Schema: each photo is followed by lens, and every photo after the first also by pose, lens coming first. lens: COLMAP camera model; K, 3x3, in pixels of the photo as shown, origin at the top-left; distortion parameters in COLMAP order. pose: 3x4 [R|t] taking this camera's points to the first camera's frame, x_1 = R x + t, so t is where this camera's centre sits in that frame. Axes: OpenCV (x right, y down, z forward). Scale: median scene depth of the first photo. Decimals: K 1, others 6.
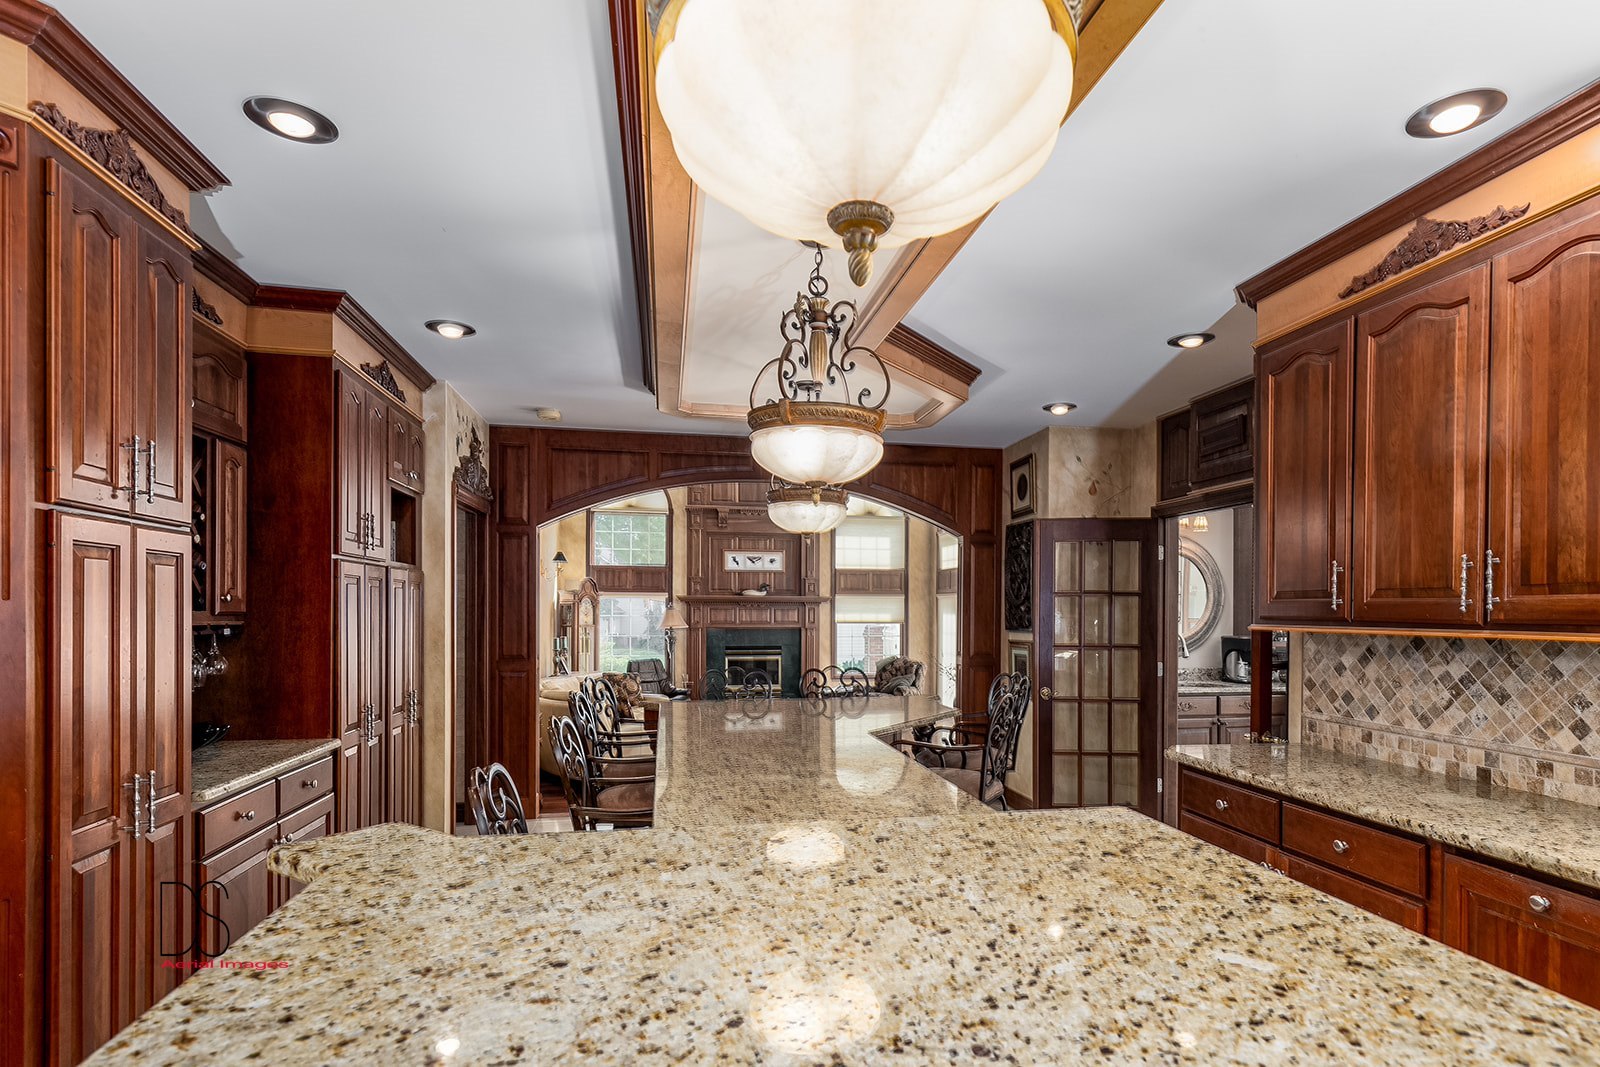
lens RADIAL K [[833.0, 0, 803.9], [0, 833.0, 617.0], [0, 0, 1]] dist [-0.005952, -0.000005]
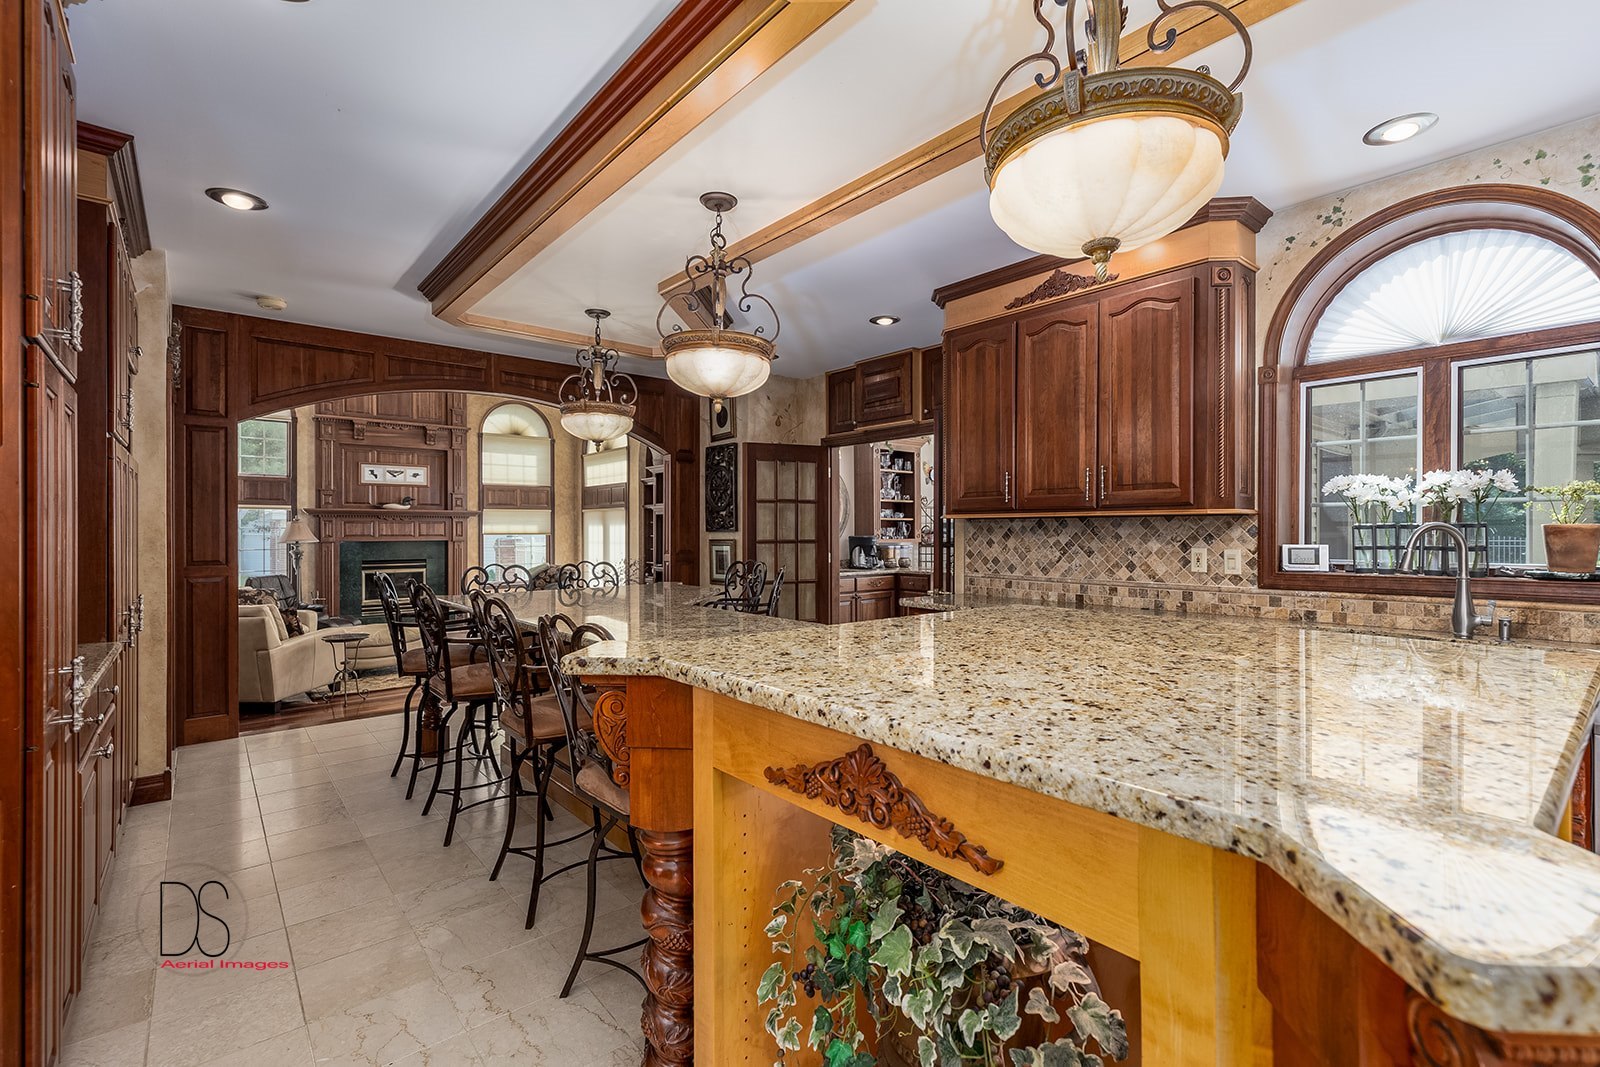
lens RADIAL K [[727.4, 0, 800.0], [0, 727.4, 533.5], [0, 0, 1]] dist [-0.001172, 0.000201]
pose [[0.871992, -0.005533, 0.489490, -0.189573], [0.006753, 0.999977, -0.000725, 0.023472], [-0.489474, 0.003938, 0.872009, -0.014255]]
